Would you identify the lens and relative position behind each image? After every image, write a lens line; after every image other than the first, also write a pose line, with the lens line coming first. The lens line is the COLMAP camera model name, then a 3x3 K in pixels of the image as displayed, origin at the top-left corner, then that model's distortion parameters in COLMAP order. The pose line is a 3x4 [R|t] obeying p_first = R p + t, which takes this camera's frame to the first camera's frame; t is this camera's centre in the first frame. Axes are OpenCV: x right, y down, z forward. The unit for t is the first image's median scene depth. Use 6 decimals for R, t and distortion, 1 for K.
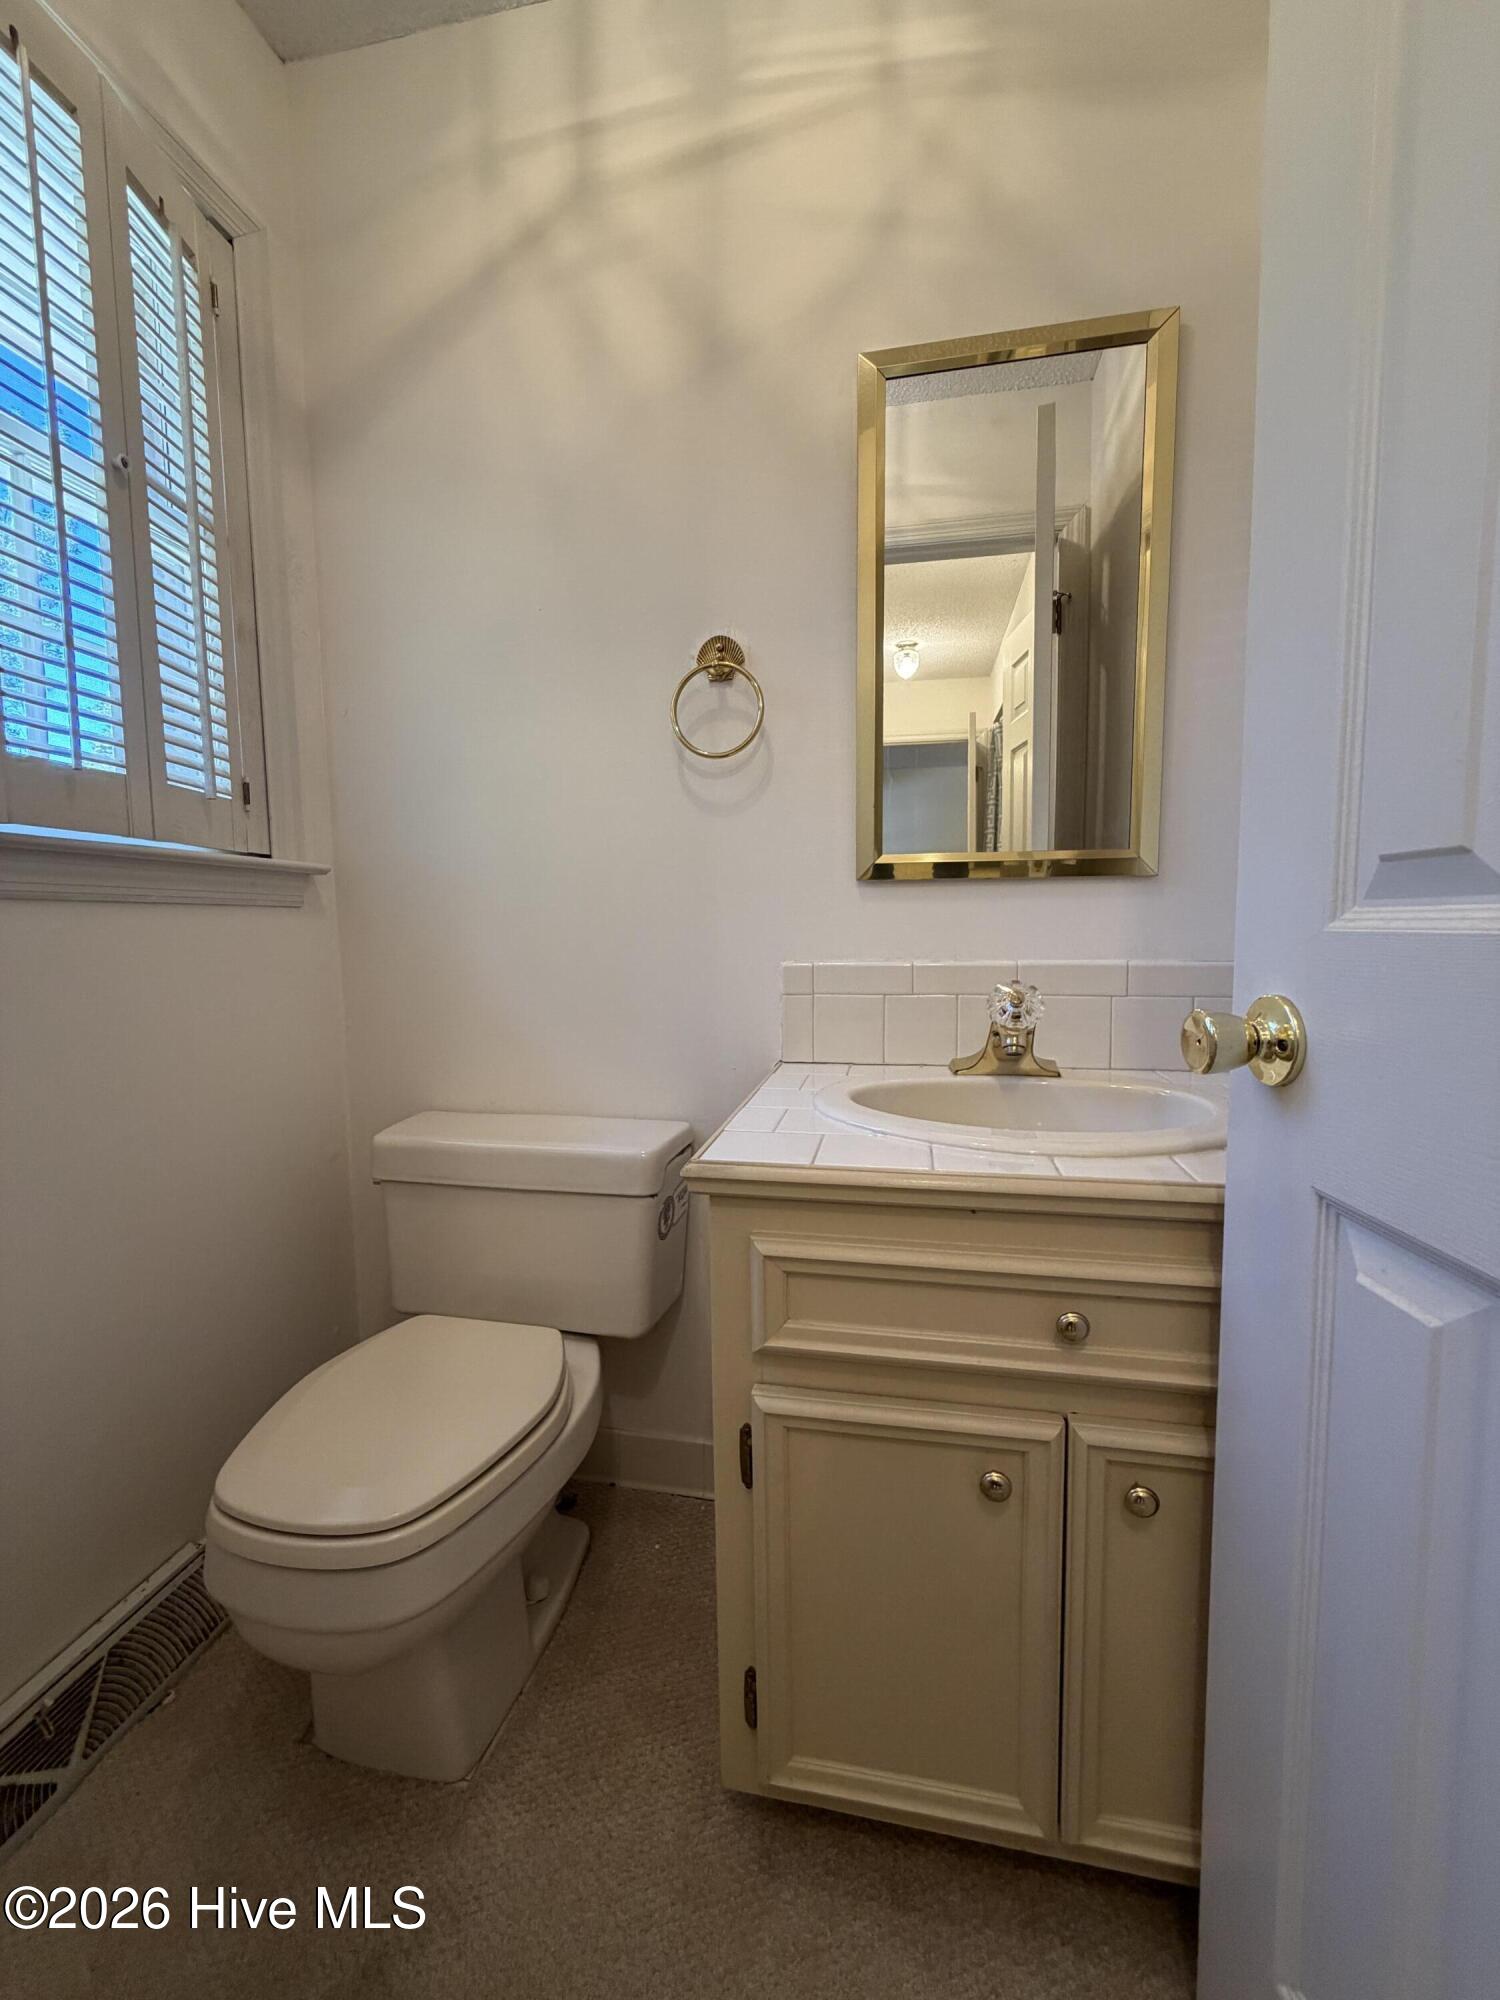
lens RADIAL K [[796.2, 0, 748.4], [0, 796.2, 997.0], [0, 0, 1]] dist [-0.000286, -0.000266]
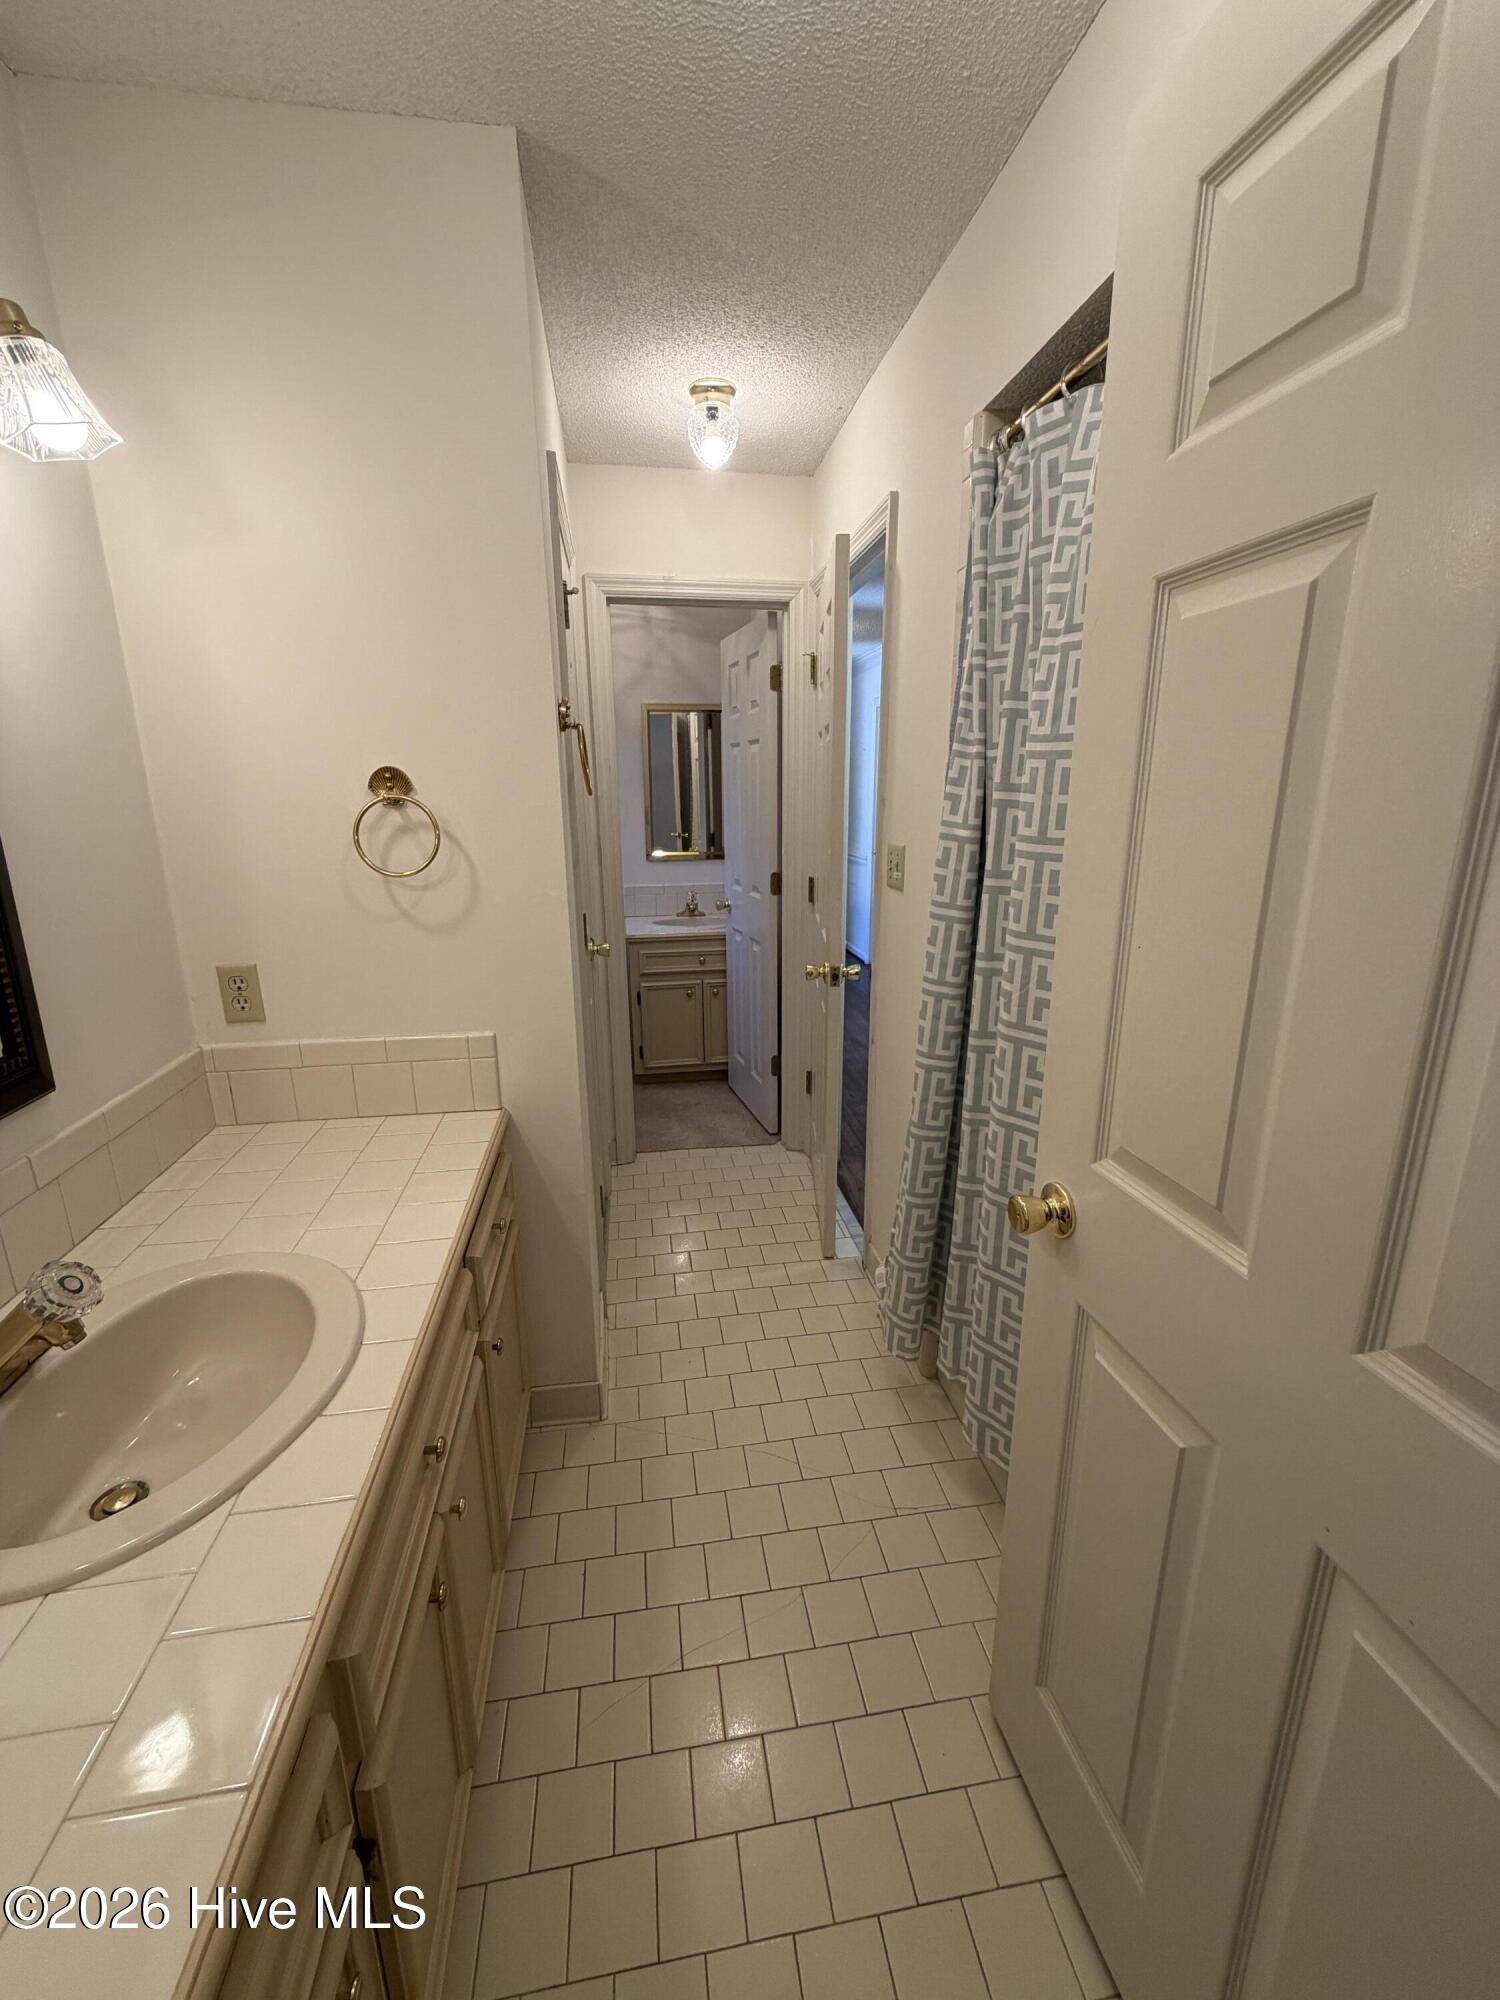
lens RADIAL K [[796.2, 0, 745.3], [0, 796.2, 1000.1], [0, 0, 1]] dist [-0.000286, -0.000266]
pose [[0.939376, -0.080118, 0.333397, -1.016064], [0.025140, 0.985795, 0.166062, -0.184145], [-0.341966, -0.147613, 0.928046, -3.726437]]
